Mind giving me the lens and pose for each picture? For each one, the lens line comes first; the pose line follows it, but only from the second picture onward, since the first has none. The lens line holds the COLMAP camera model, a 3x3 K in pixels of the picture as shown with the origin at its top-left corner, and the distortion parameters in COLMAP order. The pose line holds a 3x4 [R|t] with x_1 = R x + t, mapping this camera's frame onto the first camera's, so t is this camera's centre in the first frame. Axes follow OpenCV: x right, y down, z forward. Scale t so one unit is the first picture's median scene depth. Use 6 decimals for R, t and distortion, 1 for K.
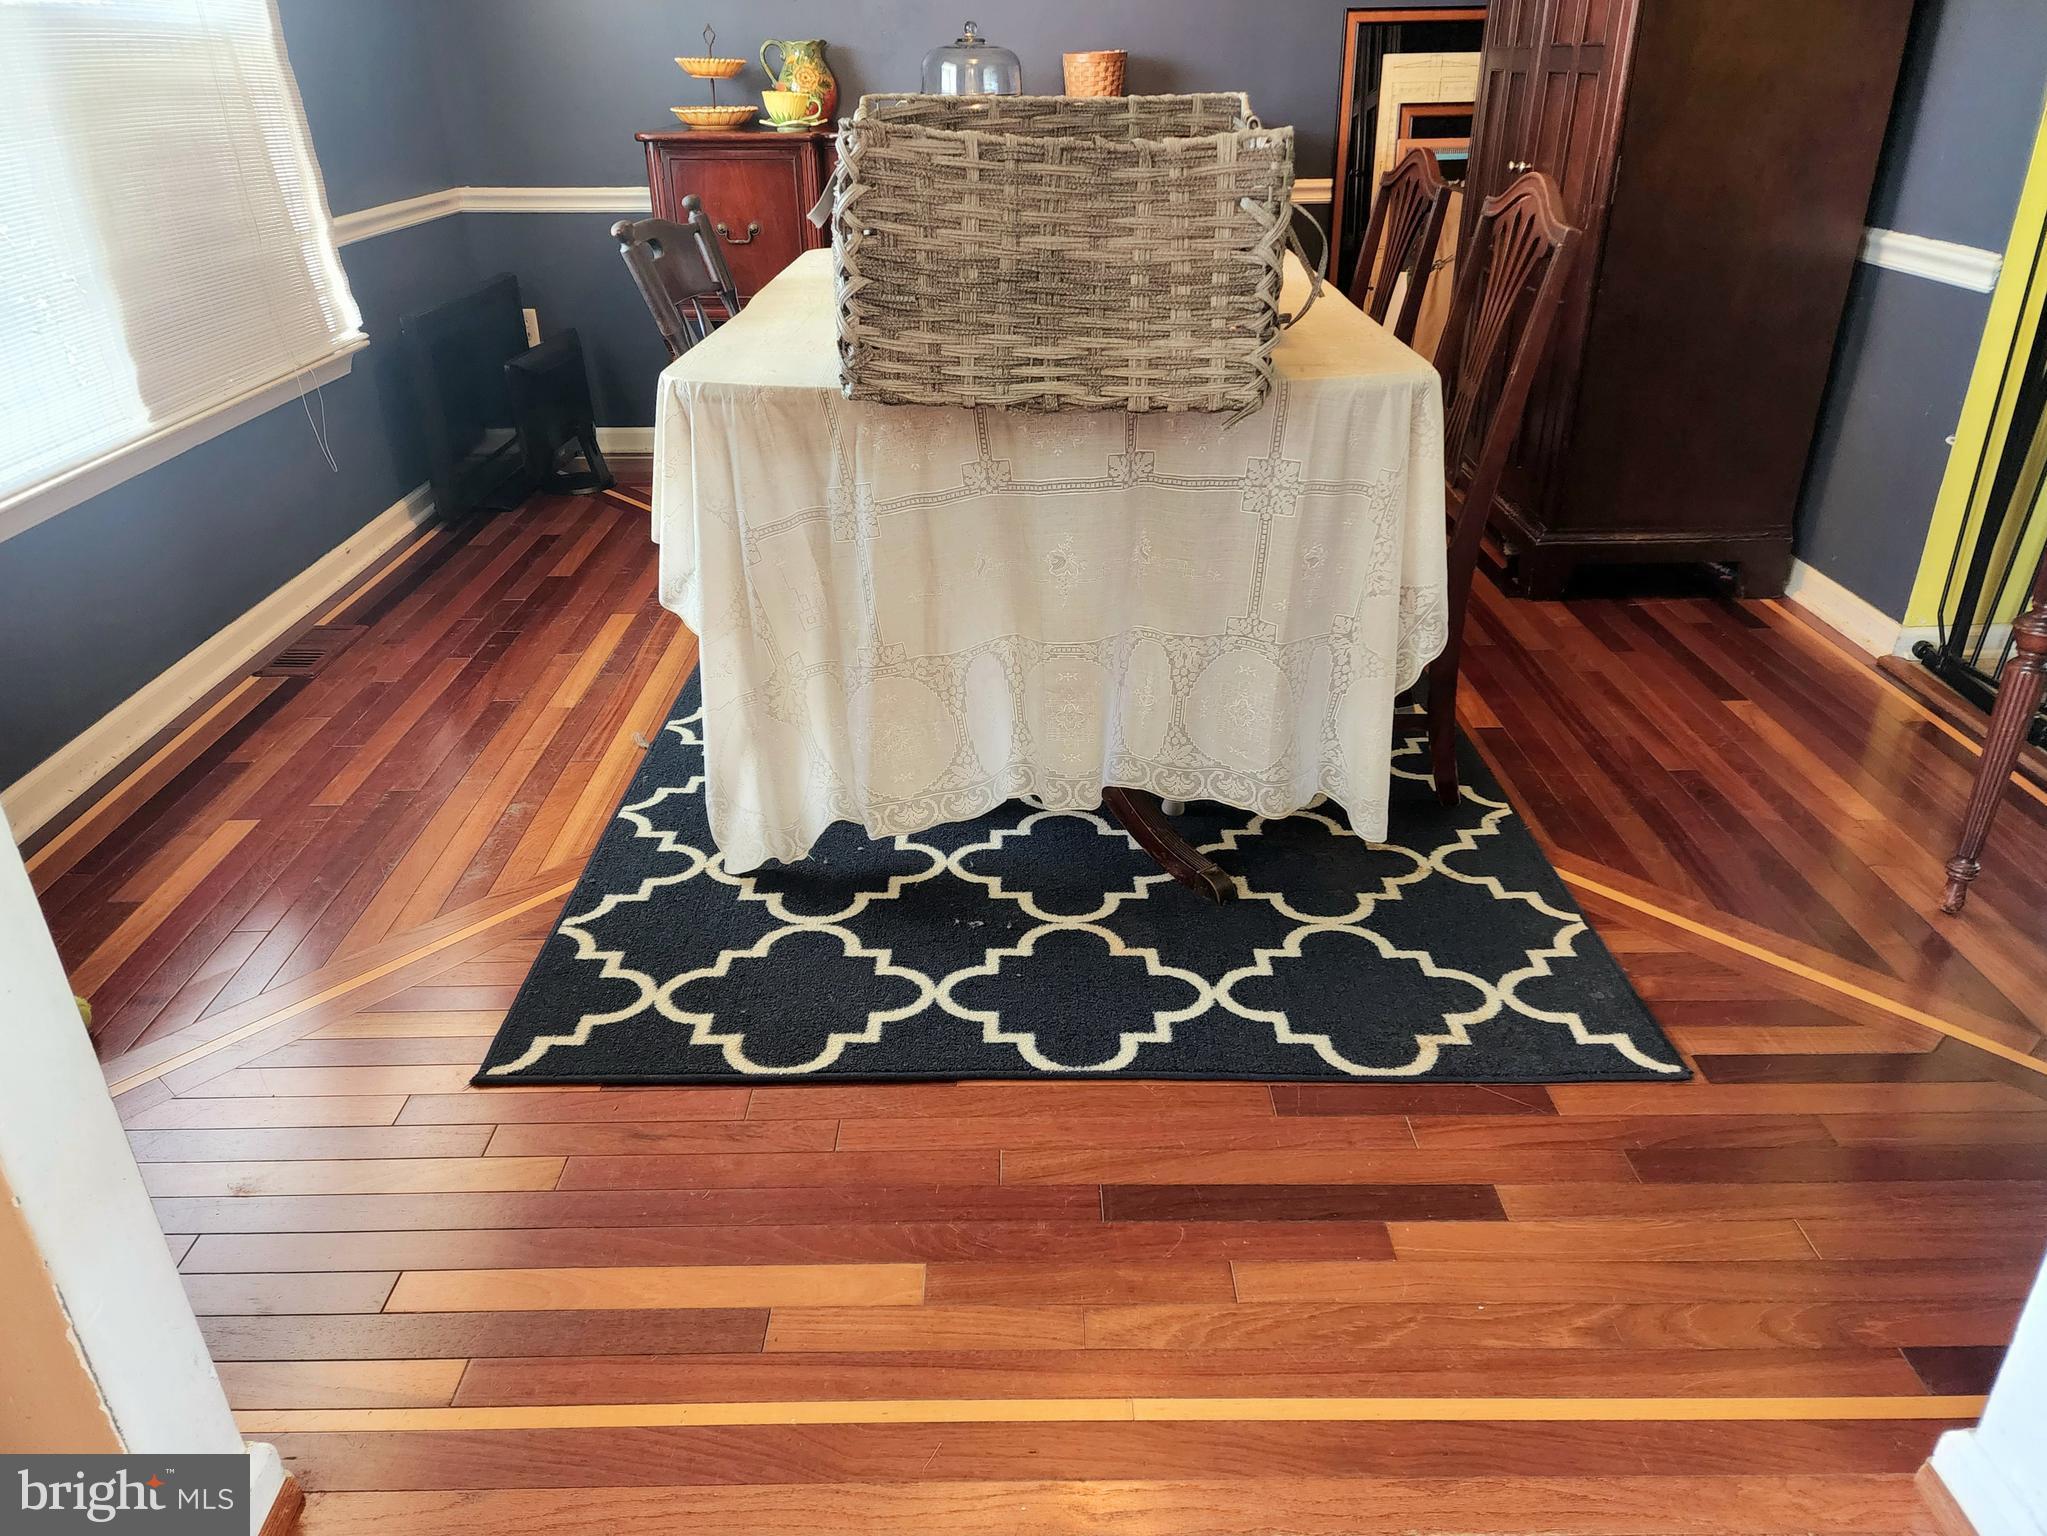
lens RADIAL K [[1399.8, 0, 1023.5], [0, 1399.8, 768.0], [0, 0, 1]] dist [0.098659, -0.143179]
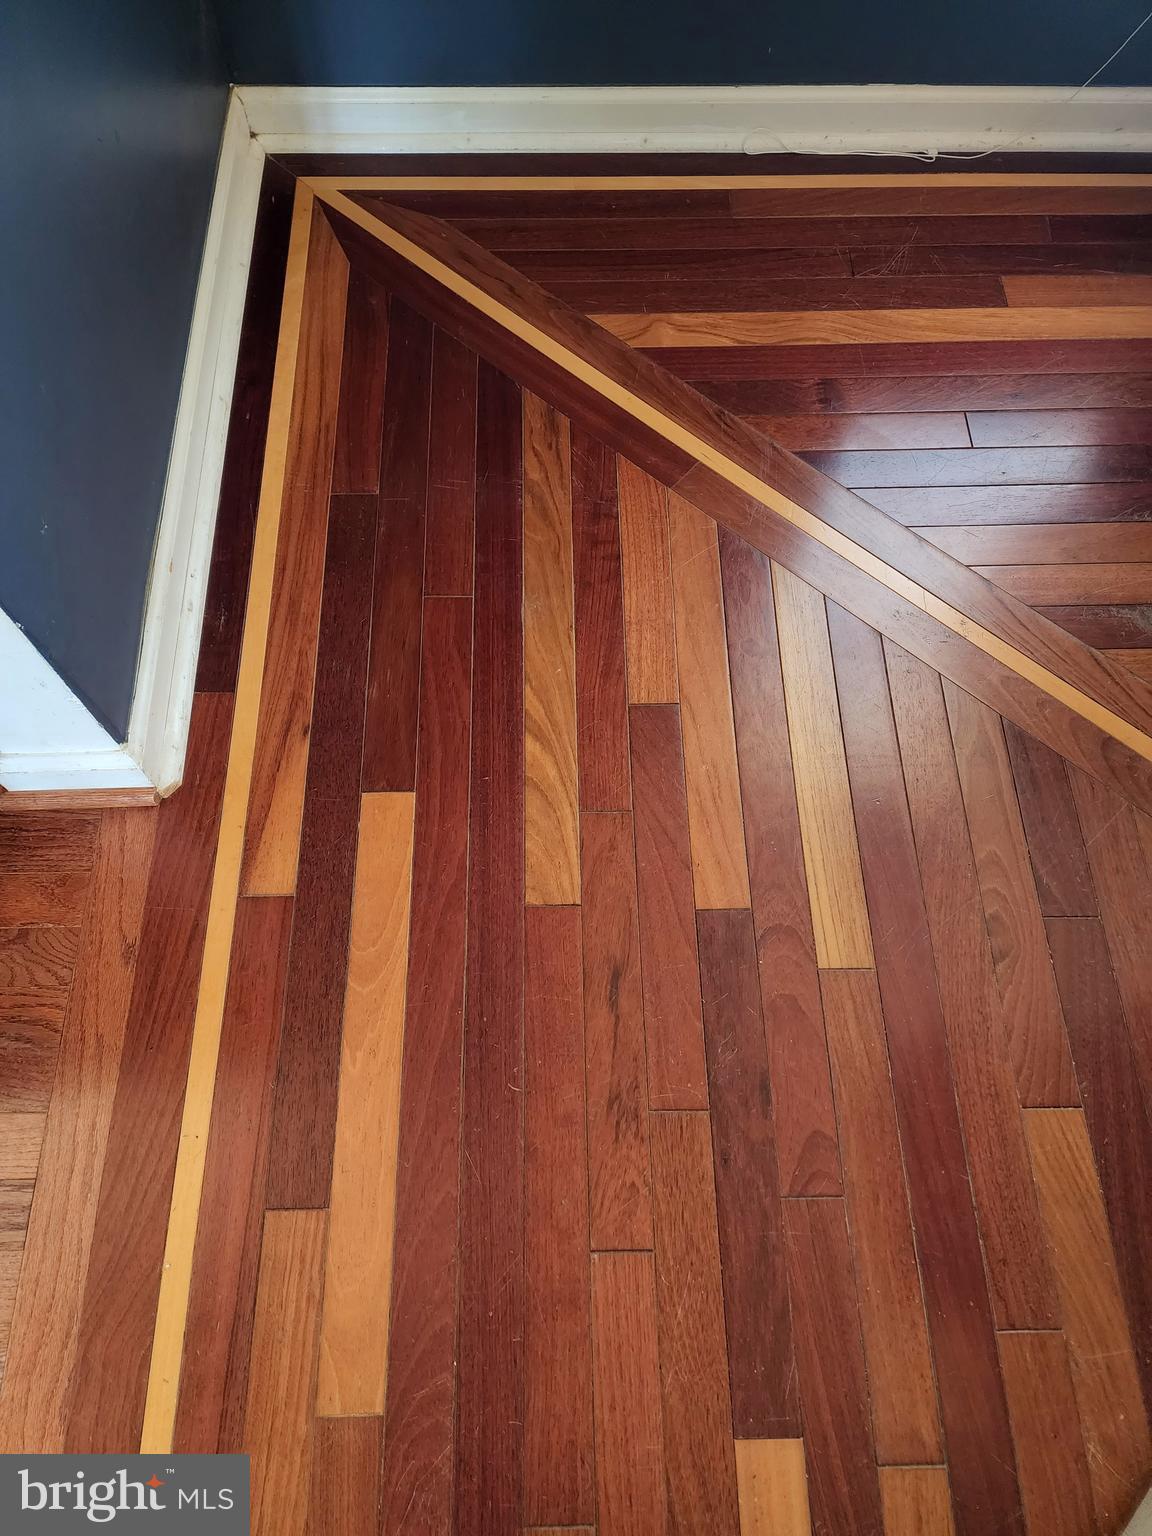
lens RADIAL K [[1027.8, 0, 576.0], [0, 1027.8, 768.0], [0, 0, 1]] dist [0.071633, -0.093468]
pose [[0.014141, 0.918720, -0.394655, -0.119041], [-0.463969, 0.355660, 0.811319, -0.201403], [0.885739, 0.171635, 0.431287, 0.561628]]
